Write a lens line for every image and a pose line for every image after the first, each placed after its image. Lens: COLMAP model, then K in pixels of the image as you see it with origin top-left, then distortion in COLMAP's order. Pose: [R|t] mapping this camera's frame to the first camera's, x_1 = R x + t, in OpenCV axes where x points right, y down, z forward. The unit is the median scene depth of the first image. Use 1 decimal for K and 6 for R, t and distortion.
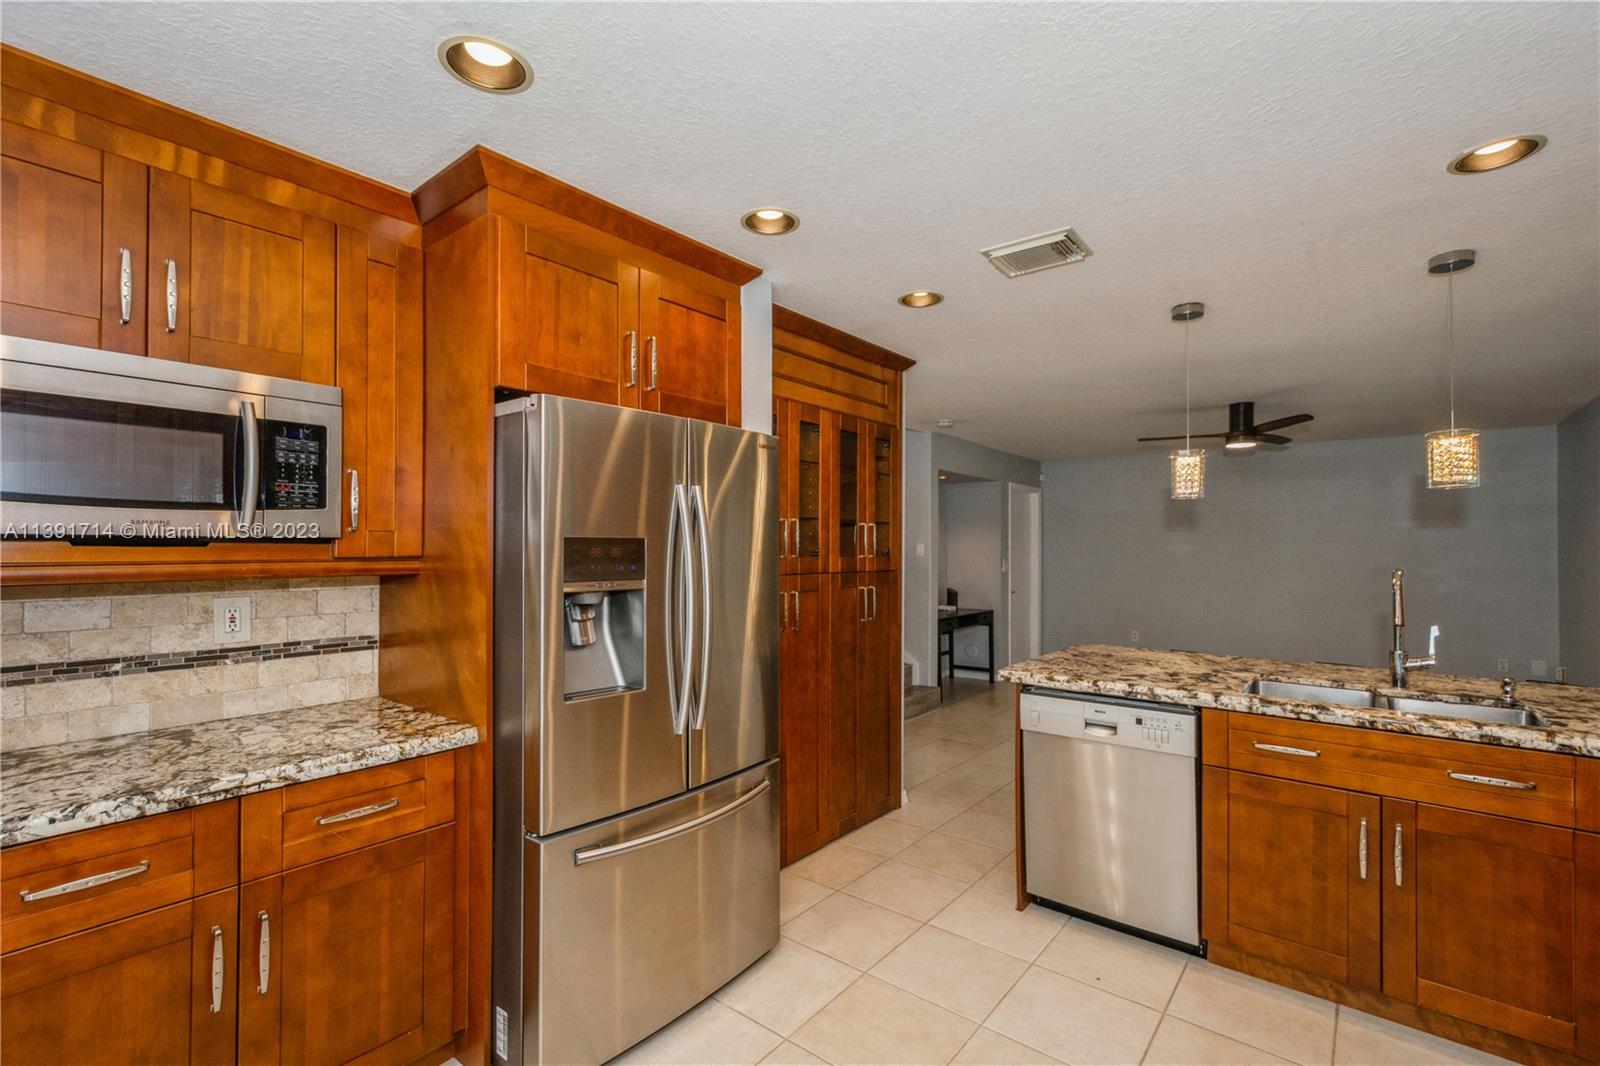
lens RADIAL K [[706.2, 0, 803.7], [0, 706.2, 540.0], [0, 0, 1]] dist [0.000244, 0.000030]
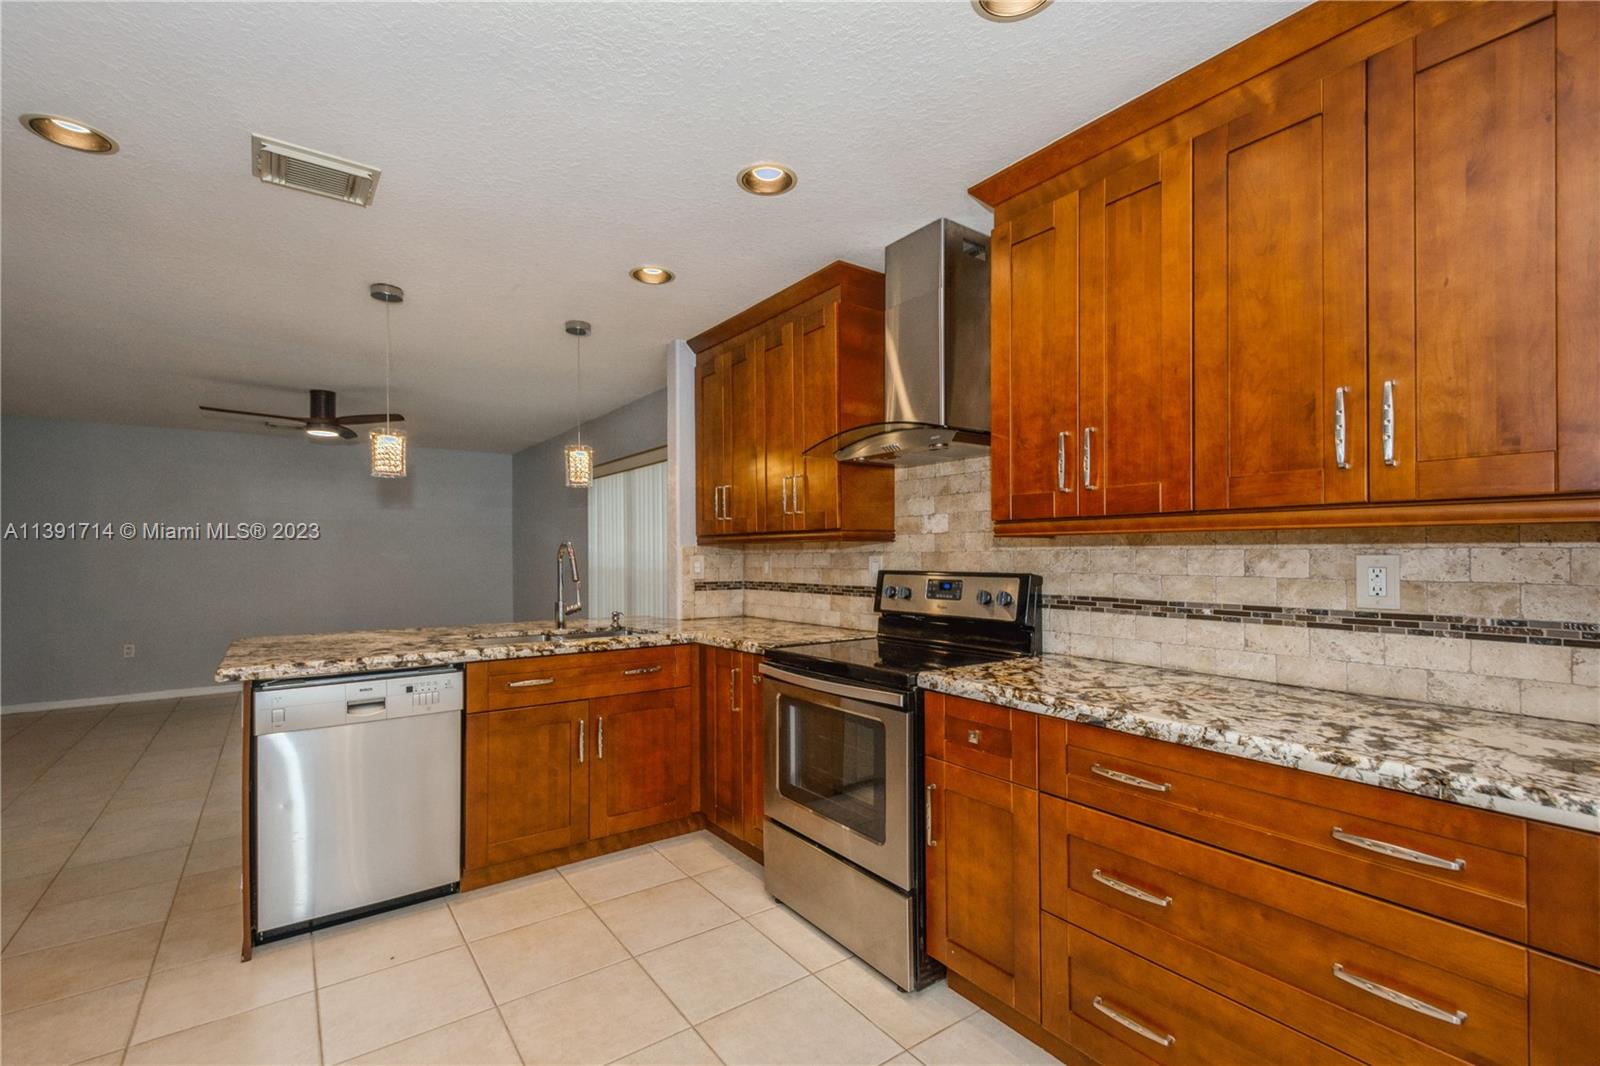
lens RADIAL K [[714.0, 0, 802.5], [0, 714.0, 554.9], [0, 0, 1]] dist [-0.000031, -0.000237]
pose [[0.253234, -0.004204, 0.967396, -0.365488], [-0.005411, 0.999969, 0.005761, 0.053789], [-0.967390, -0.006693, 0.253204, 0.192652]]
